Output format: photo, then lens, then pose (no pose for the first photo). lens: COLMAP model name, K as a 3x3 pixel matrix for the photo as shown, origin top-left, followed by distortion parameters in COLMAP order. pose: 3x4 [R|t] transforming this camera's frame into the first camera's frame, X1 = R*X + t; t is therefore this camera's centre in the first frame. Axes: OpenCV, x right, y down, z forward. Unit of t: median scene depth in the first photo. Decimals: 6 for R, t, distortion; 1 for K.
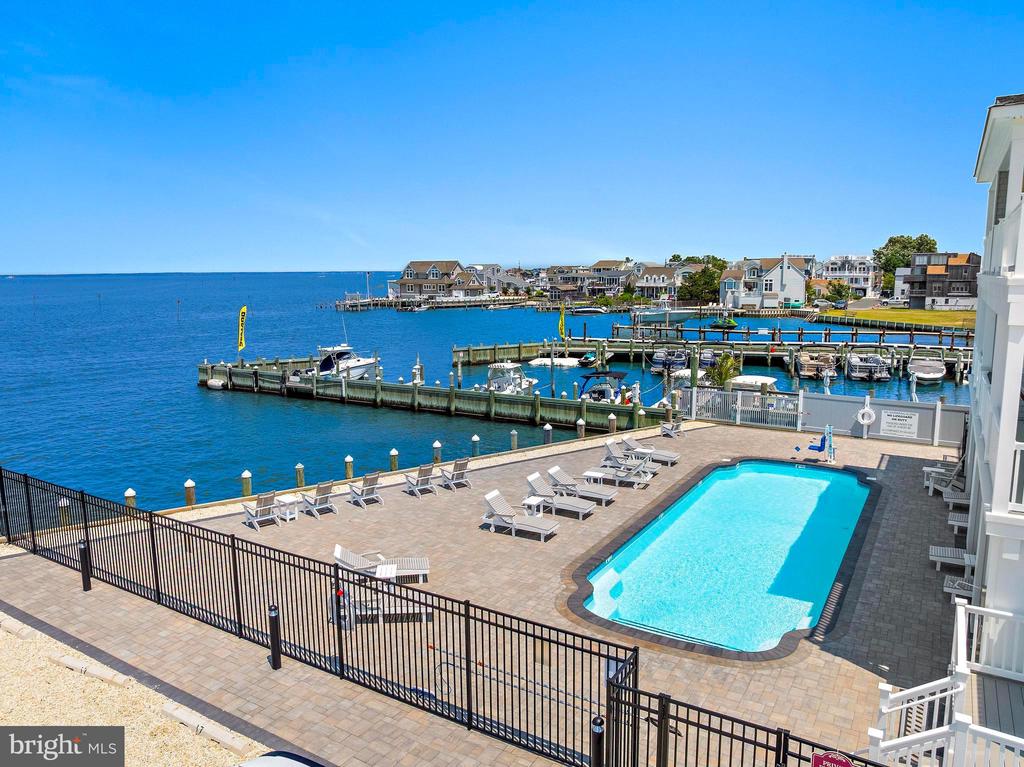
lens RADIAL K [[725.2, 0, 517.1], [0, 725.2, 381.2], [0, 0, 1]] dist [-0.033576, -0.005344]
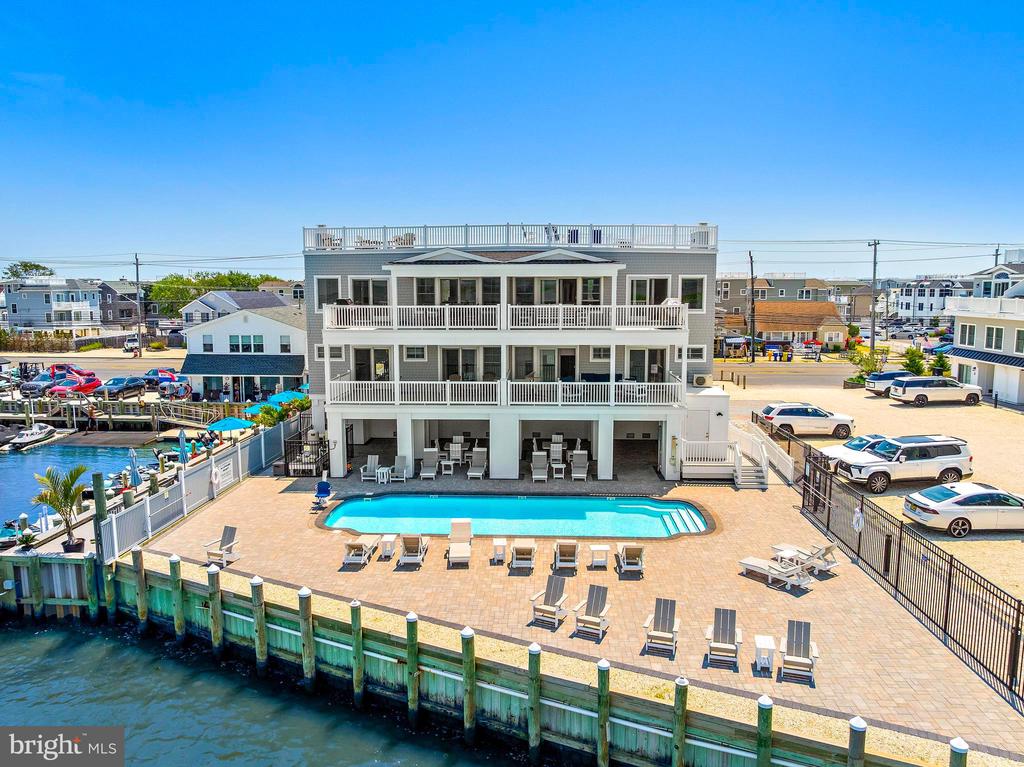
lens RADIAL K [[725.2, 0, 517.1], [0, 725.2, 381.2], [0, 0, 1]] dist [-0.033576, -0.005344]
pose [[-0.477534, -0.107575, 0.872003, -0.300741], [0.136919, 0.971240, 0.194798, -0.112326], [-0.867880, 0.212416, -0.449071, 0.540829]]
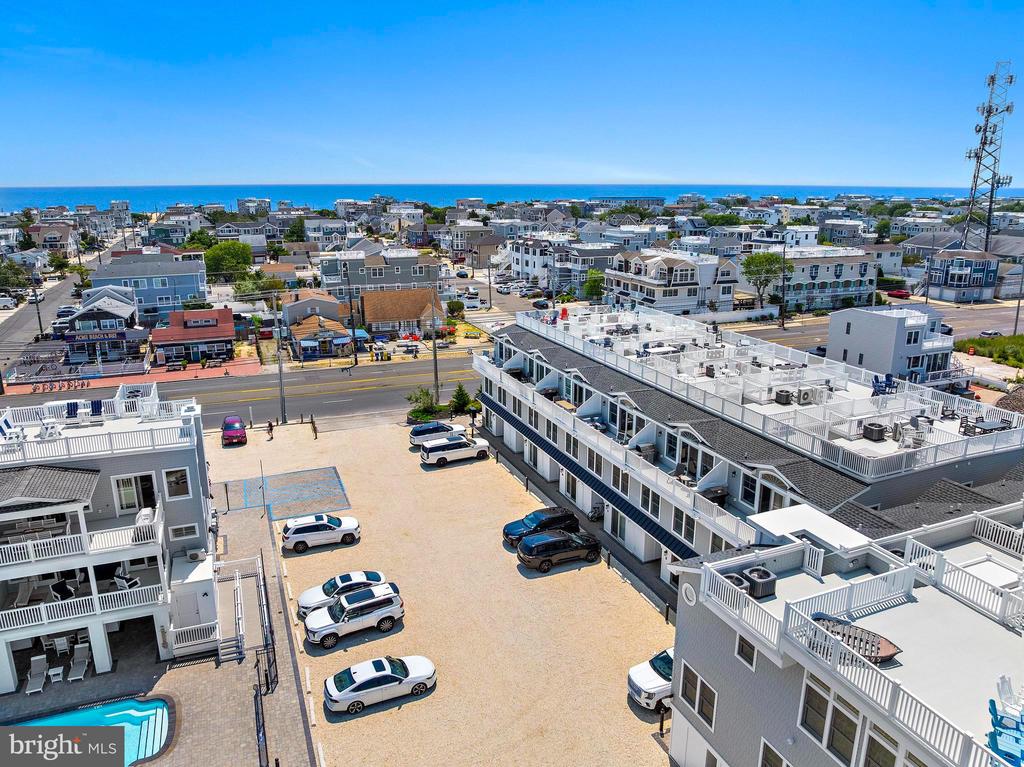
lens RADIAL K [[718.0, 0, 514.2], [0, 718.0, 381.2], [0, 0, 1]] dist [-0.033990, -0.003526]
pose [[-0.802409, -0.153527, 0.576688, -0.463828], [0.093434, 0.922105, 0.375490, -0.360055], [-0.589415, 0.355179, -0.725561, 0.389699]]
